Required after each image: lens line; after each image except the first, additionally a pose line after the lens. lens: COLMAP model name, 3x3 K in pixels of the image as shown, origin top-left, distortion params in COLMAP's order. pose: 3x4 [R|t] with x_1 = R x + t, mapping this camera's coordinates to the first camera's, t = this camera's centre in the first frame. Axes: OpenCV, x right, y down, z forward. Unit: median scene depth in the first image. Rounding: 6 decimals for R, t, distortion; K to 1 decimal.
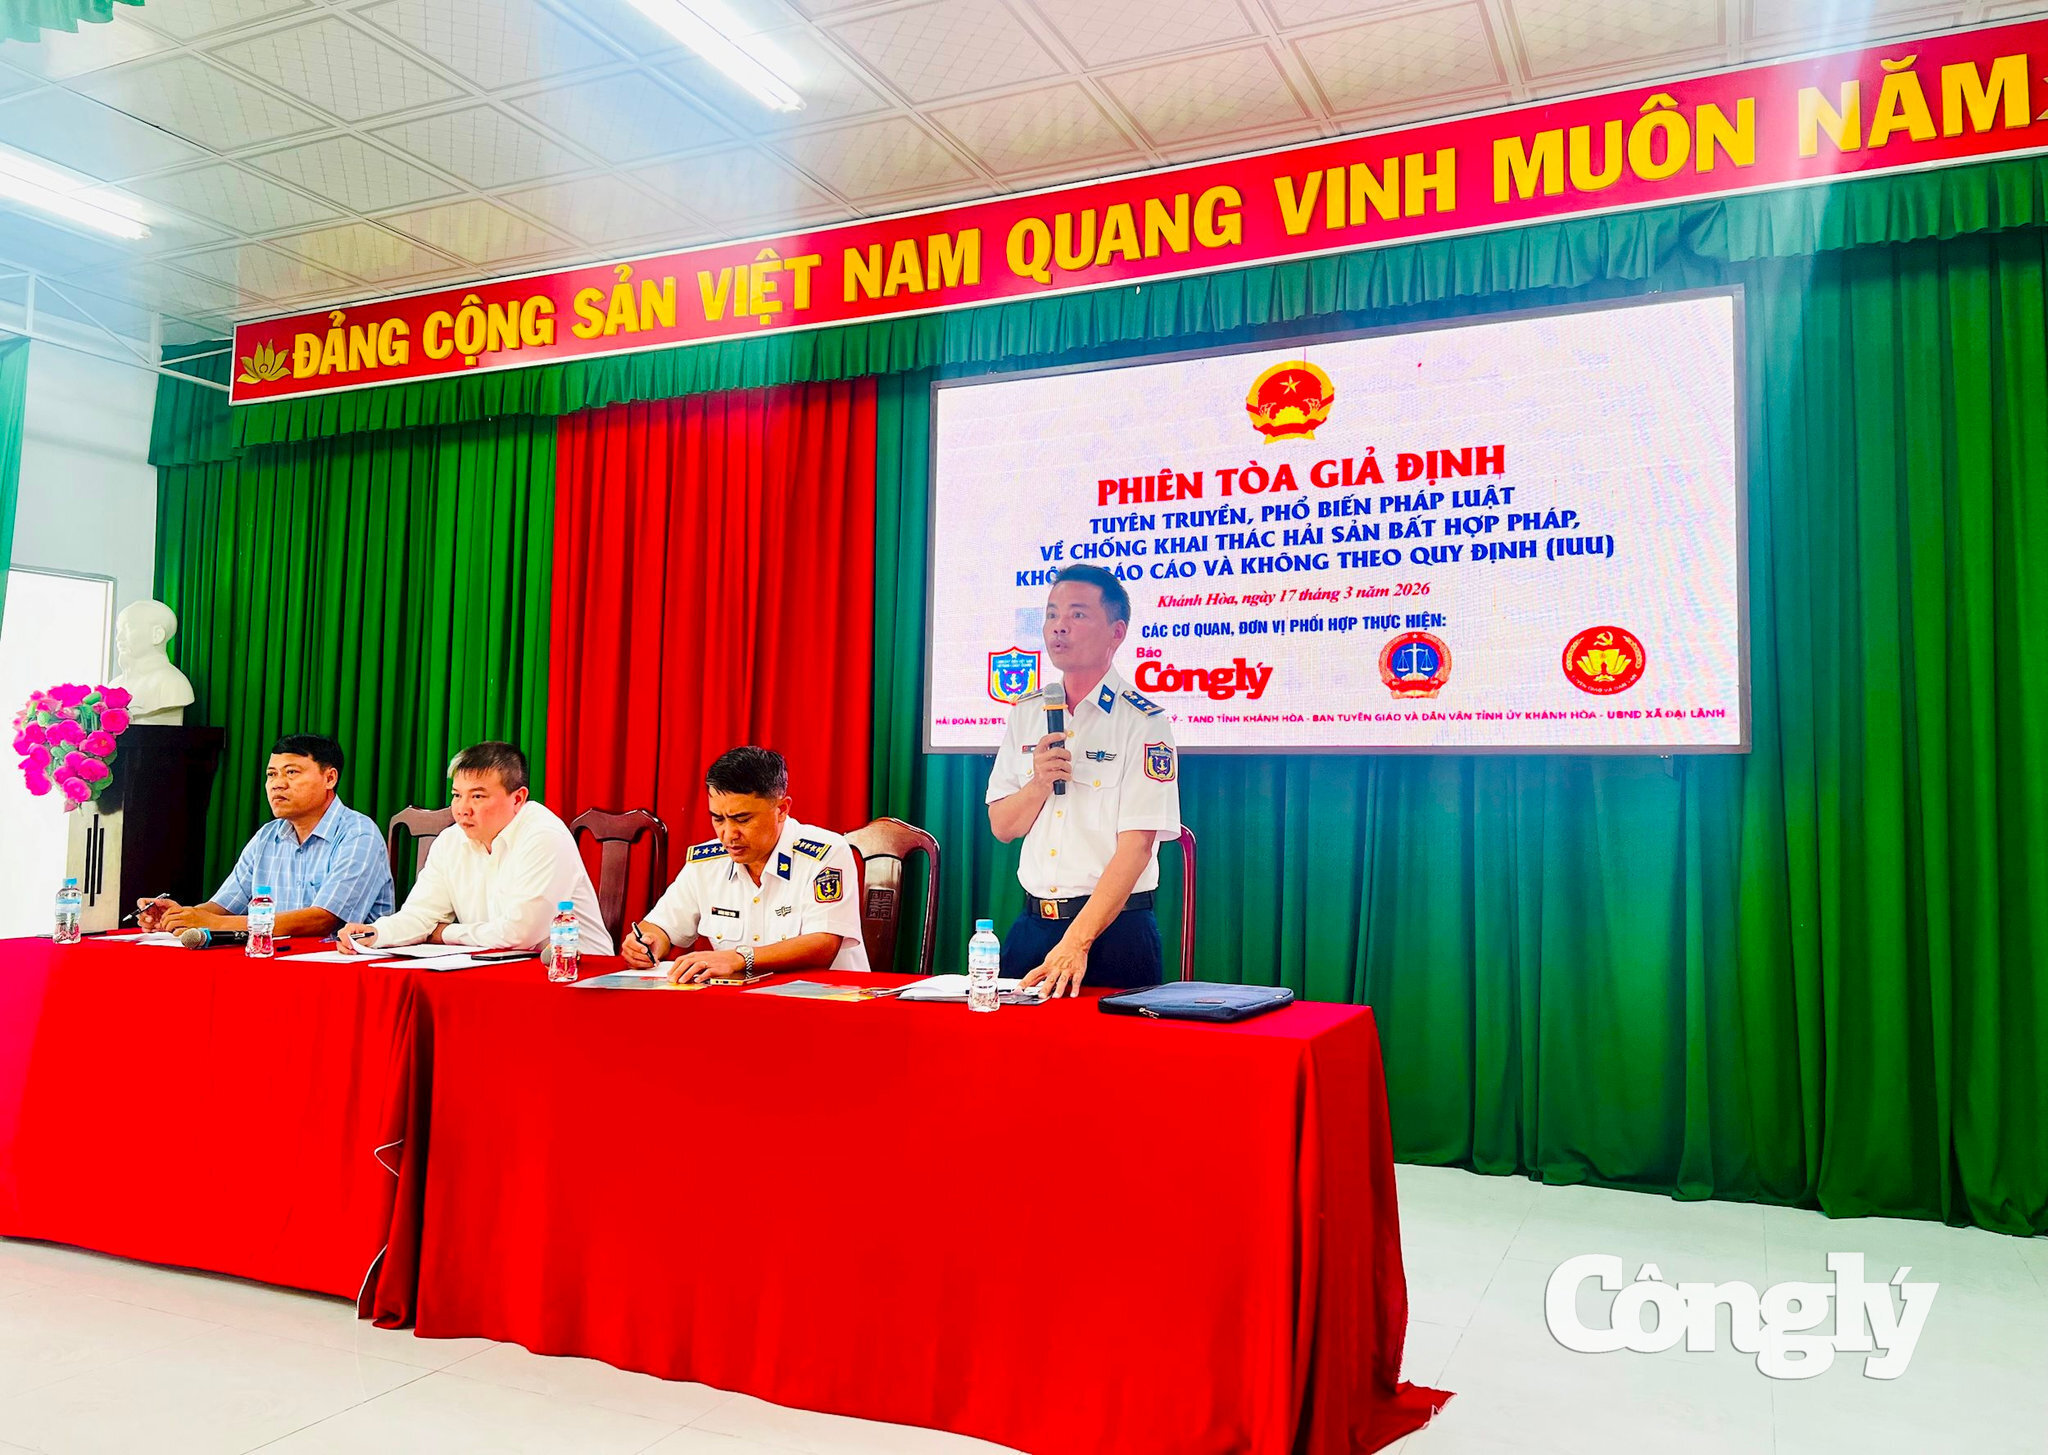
lens RADIAL K [[1524.4, 0, 1017.6], [0, 1524.4, 692.0], [0, 0, 1]] dist [0.043387, -0.065600]
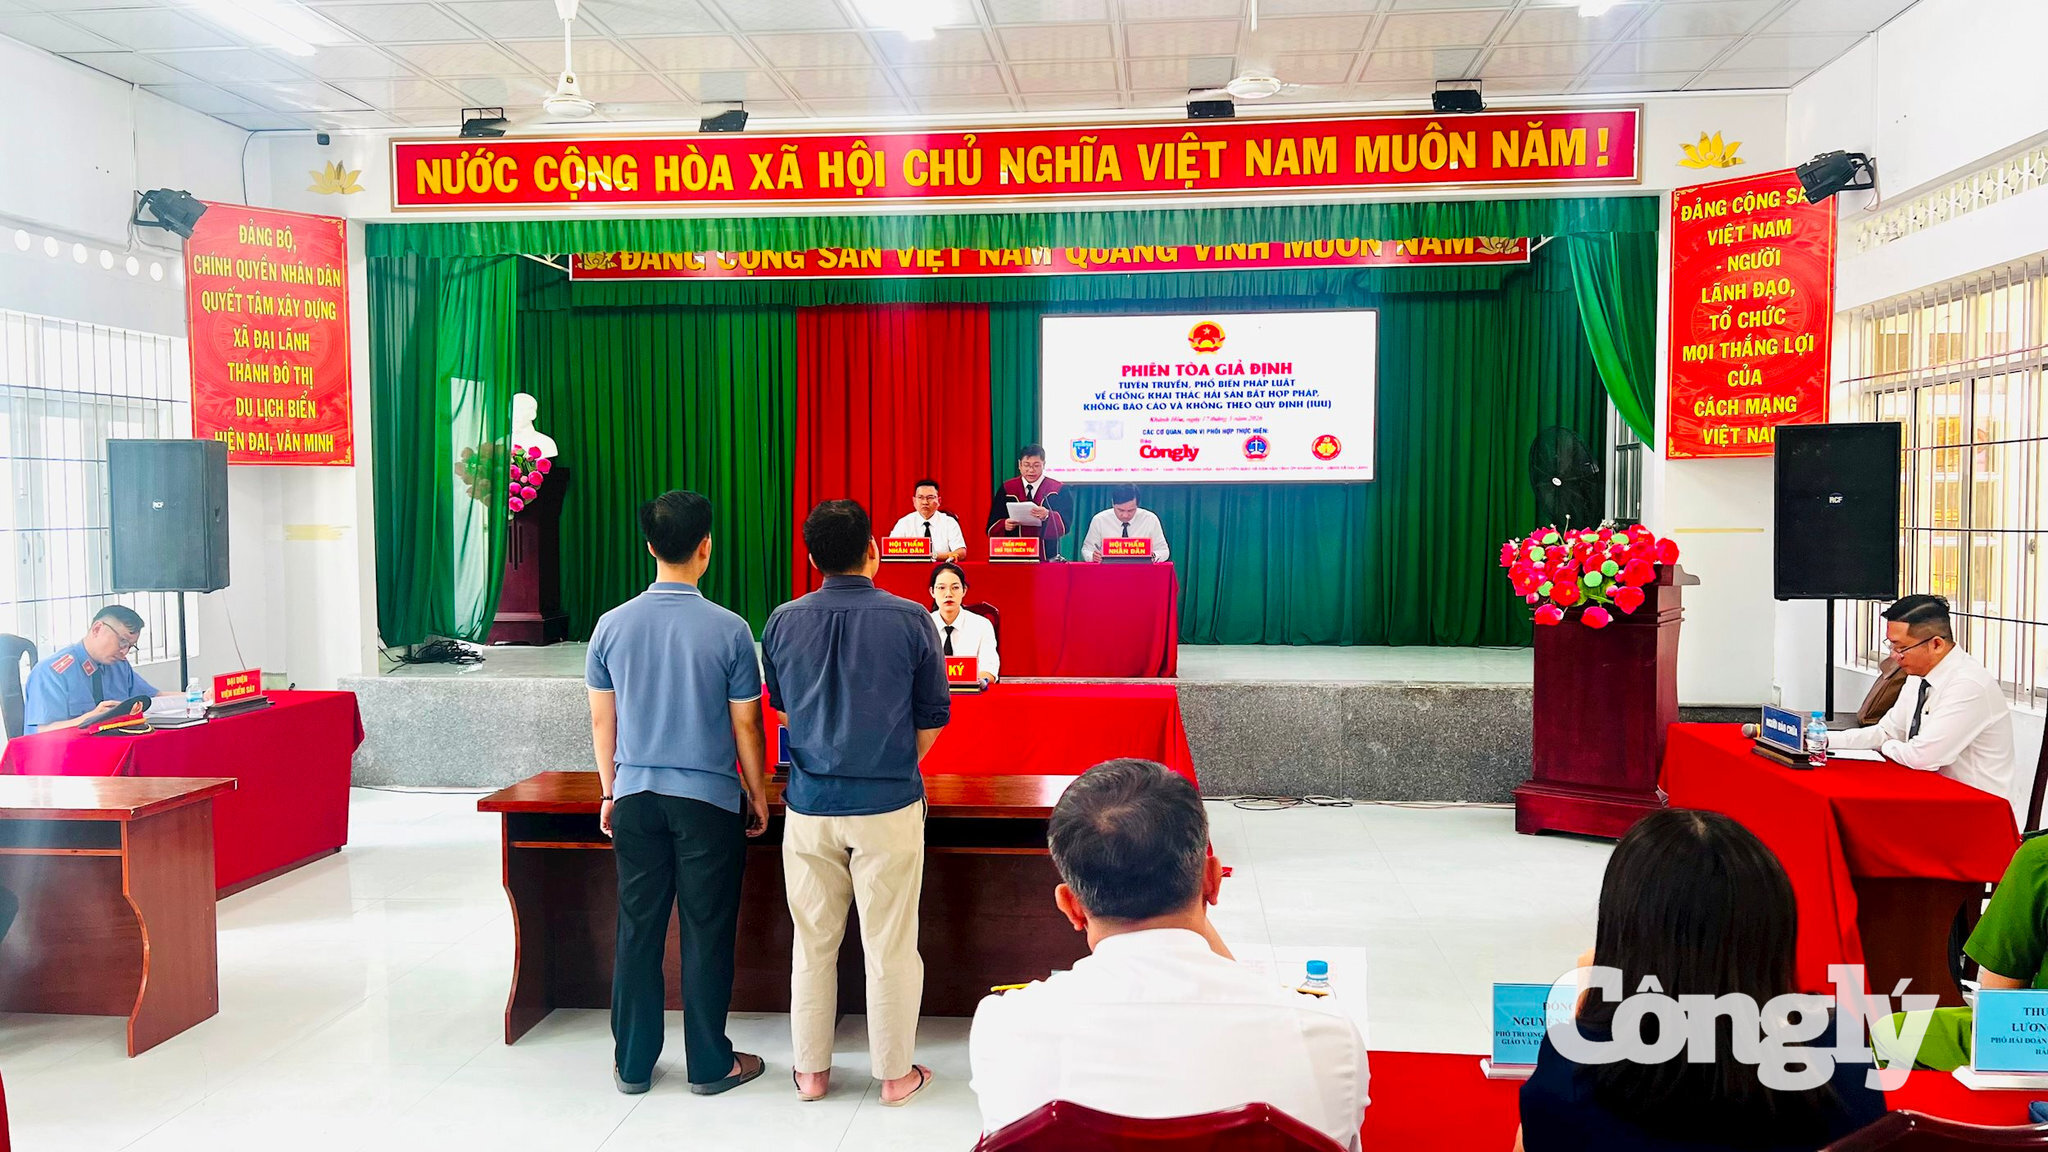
lens RADIAL K [[1523.2, 0, 1024.0], [0, 1523.2, 576.0], [0, 0, 1]] dist [0.061608, -0.002412]
pose [[0.944162, -0.028806, 0.328221, -0.901100], [-0.009948, 0.993224, 0.115788, -0.092344], [-0.329332, -0.112588, 0.937478, -1.217800]]
